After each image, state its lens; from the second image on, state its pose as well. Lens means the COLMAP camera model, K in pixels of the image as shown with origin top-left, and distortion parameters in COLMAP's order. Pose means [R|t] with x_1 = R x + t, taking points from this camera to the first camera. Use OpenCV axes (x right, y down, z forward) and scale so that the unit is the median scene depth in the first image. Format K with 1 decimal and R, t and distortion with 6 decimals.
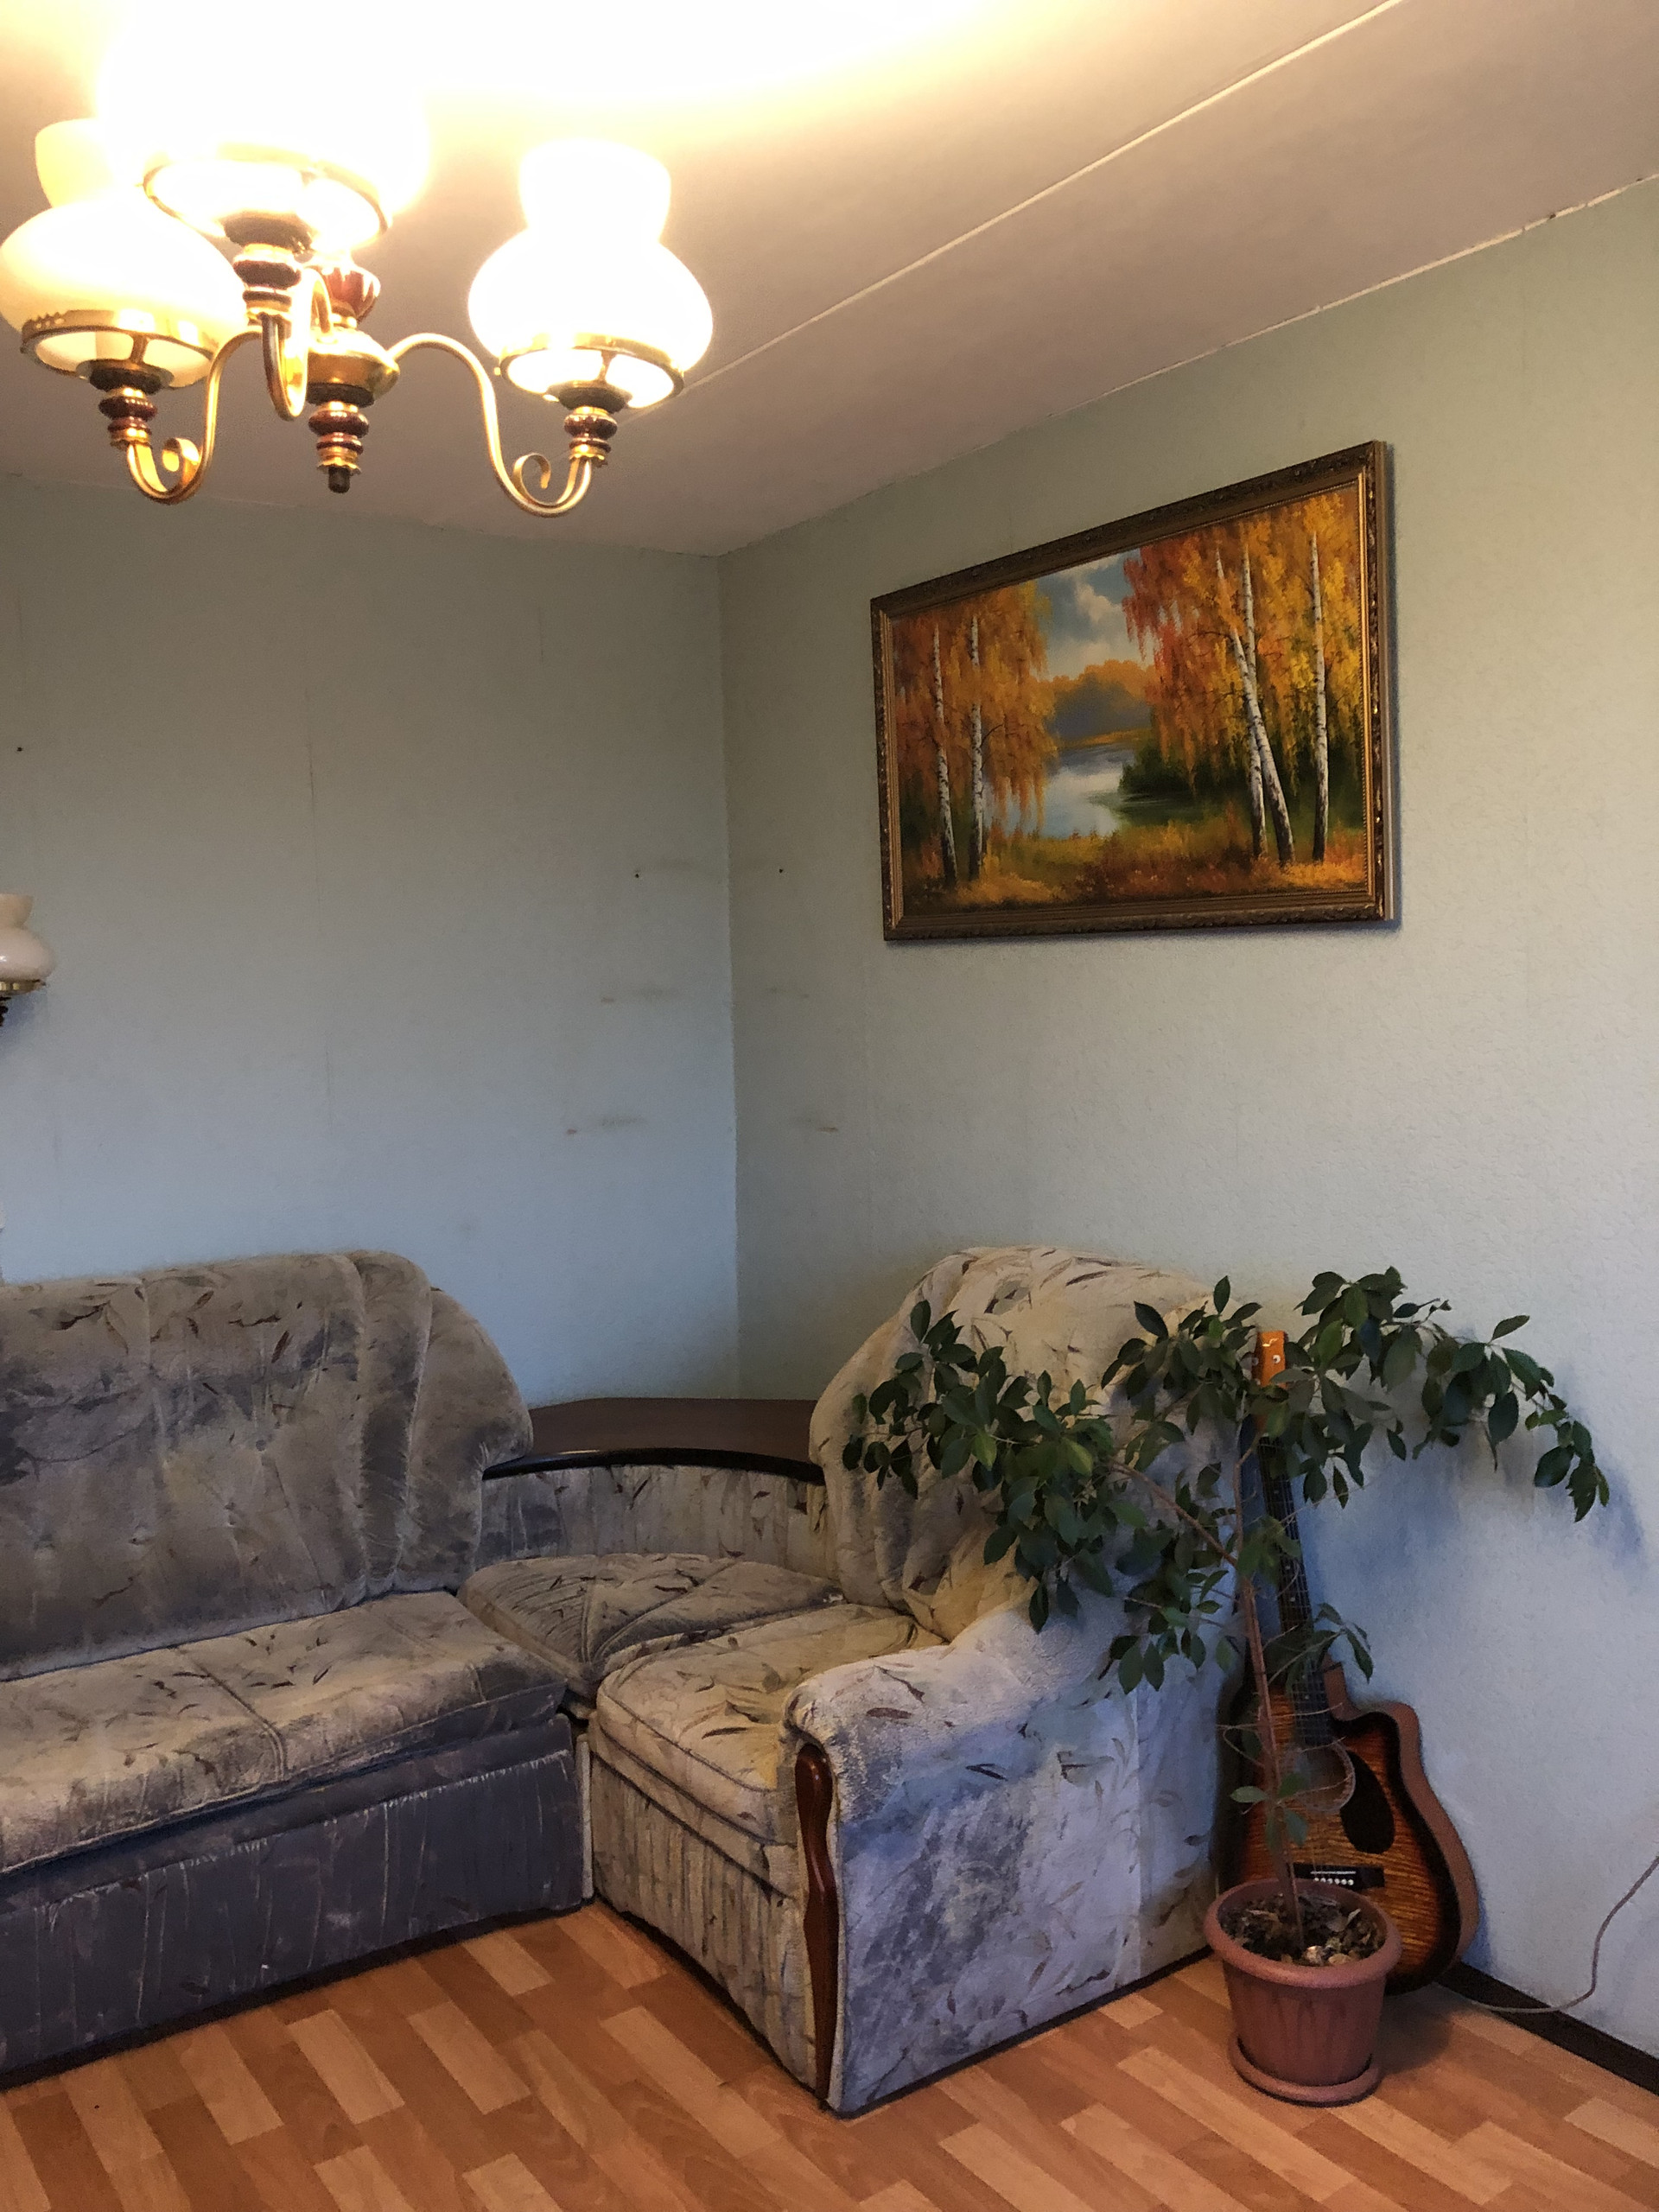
lens RADIAL K [[1803.9, 0, 833.3], [0, 1803.9, 1100.9], [0, 0, 1]] dist [0.006777, -0.001549]
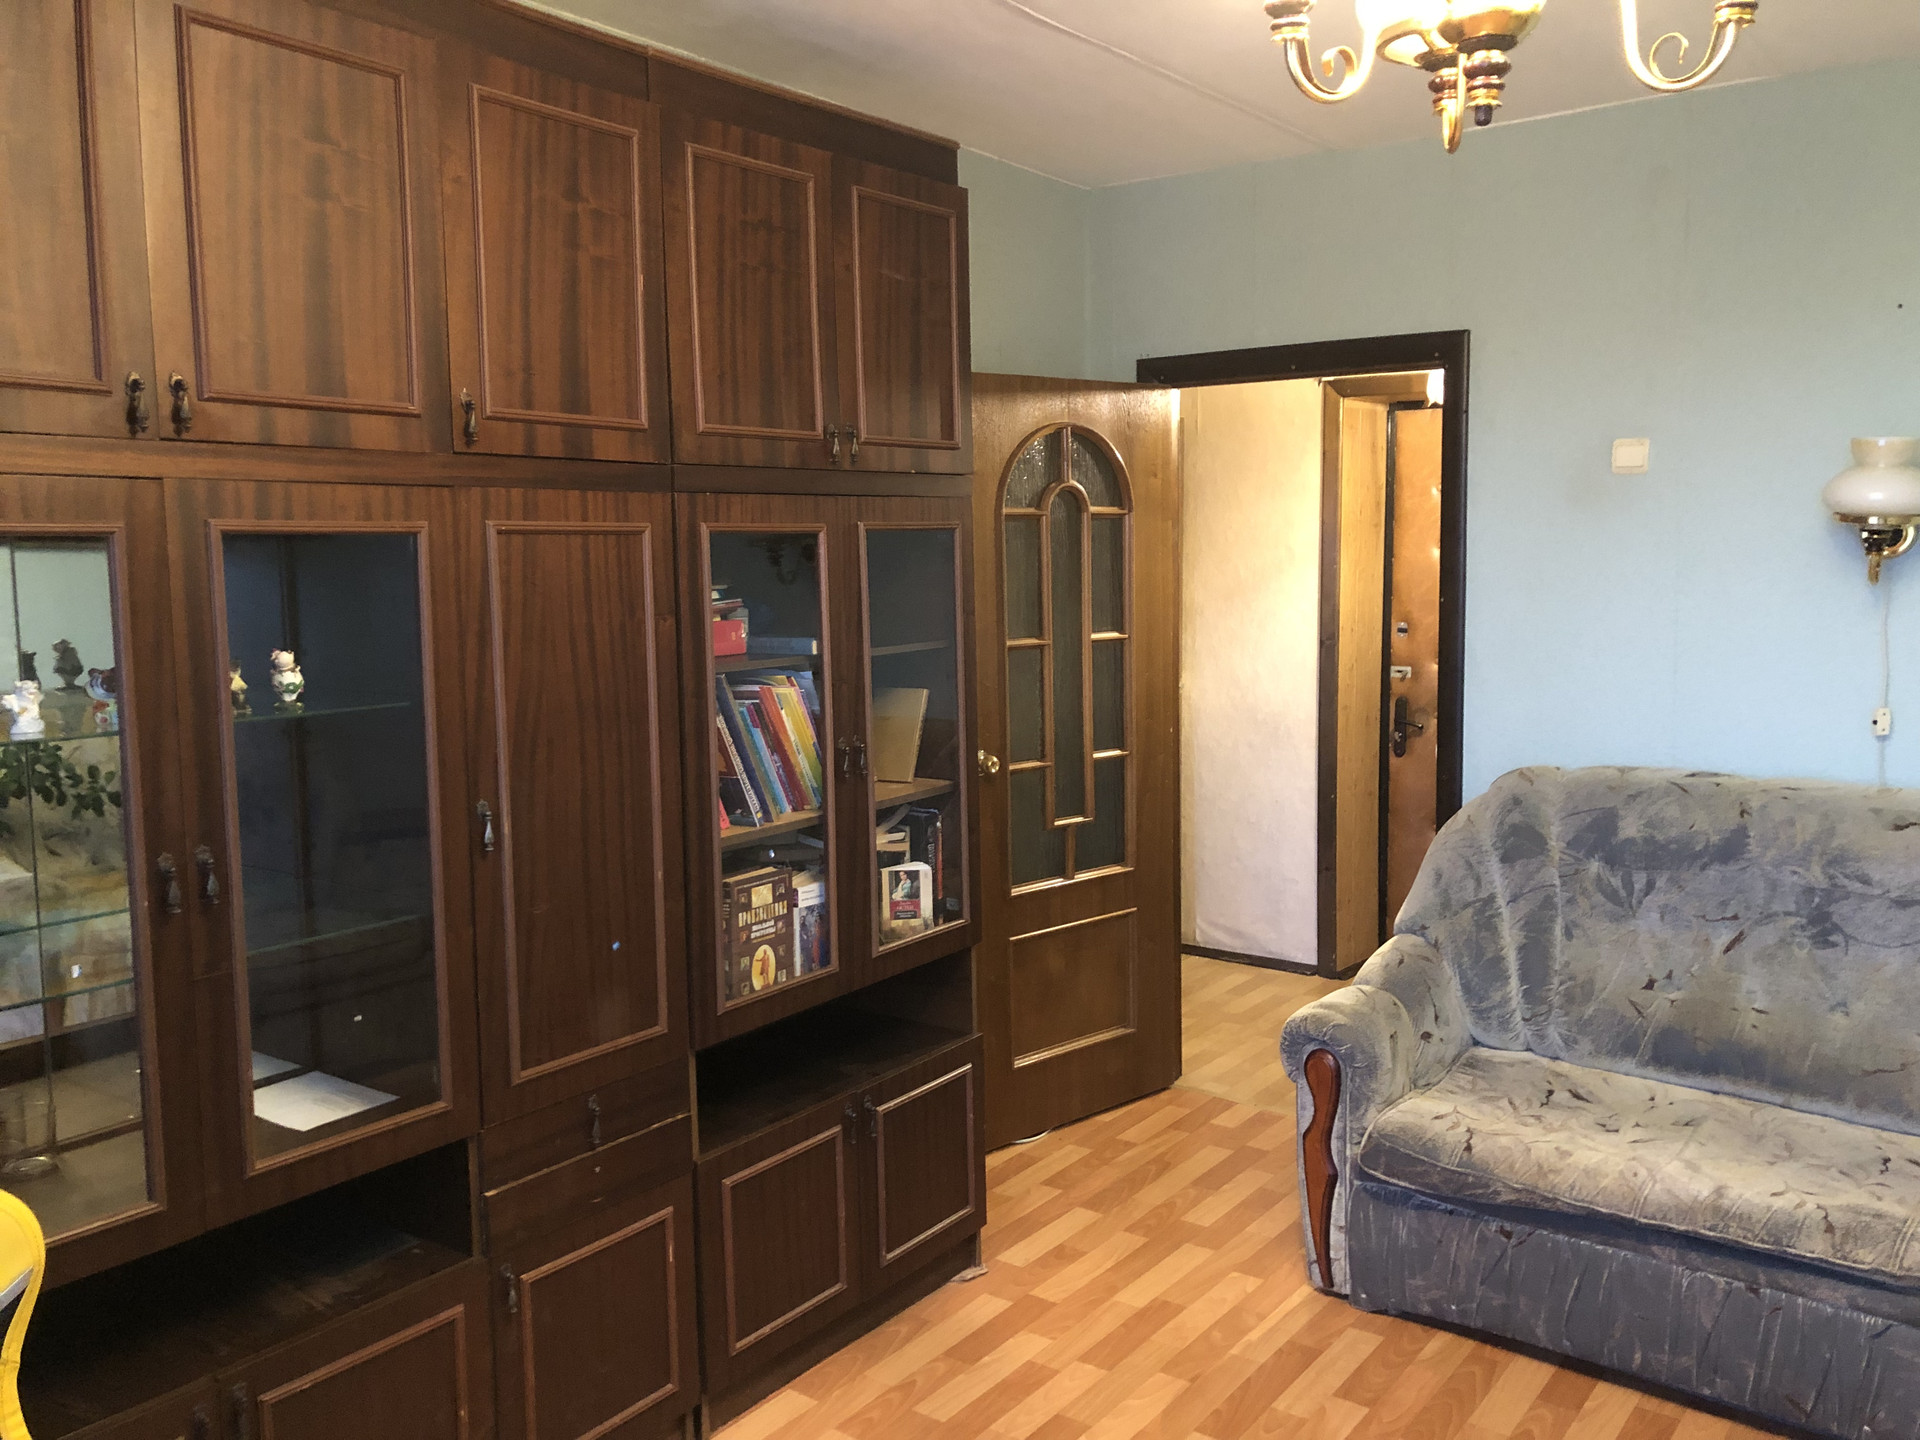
lens RADIAL K [[1565.8, 0, 963.7], [0, 1565.8, 717.9], [0, 0, 1]] dist [0.006777, -0.001549]
pose [[0.300997, 0.136667, -0.943781, 0.362130], [-0.072011, 0.990109, 0.120410, -0.021134], [0.950902, 0.031719, 0.307862, 0.181899]]
